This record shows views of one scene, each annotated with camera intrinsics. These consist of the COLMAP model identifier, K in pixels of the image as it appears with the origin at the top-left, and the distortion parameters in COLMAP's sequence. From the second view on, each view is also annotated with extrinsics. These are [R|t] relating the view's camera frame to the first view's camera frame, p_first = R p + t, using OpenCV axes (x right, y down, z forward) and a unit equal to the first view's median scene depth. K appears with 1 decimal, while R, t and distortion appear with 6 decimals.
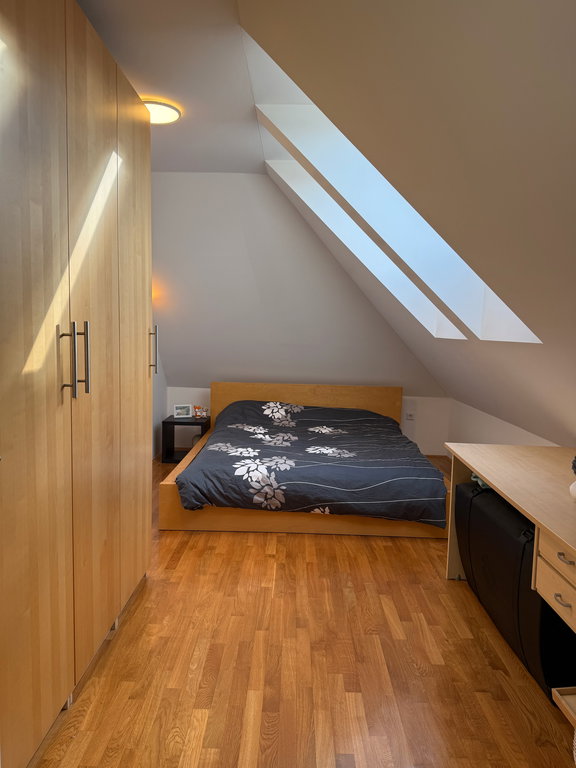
lens RADIAL K [[544.6, 0, 288.0], [0, 544.6, 384.0], [0, 0, 1]] dist [0.146608, -0.221699]
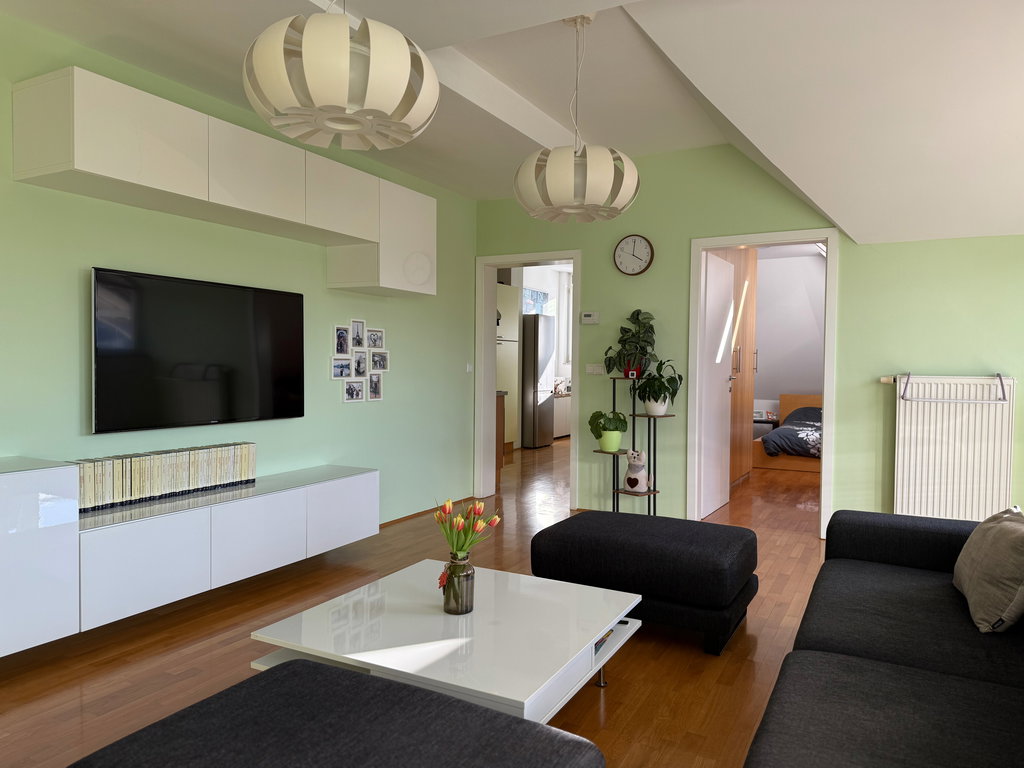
lens RADIAL K [[726.1, 0, 499.9], [0, 726.1, 392.8], [0, 0, 1]] dist [0.146608, -0.221699]
pose [[0.883955, -0.008951, -0.467486, 0.161806], [-0.020914, 0.998059, -0.058655, 0.183183], [0.467104, 0.061625, 0.882052, -1.499704]]
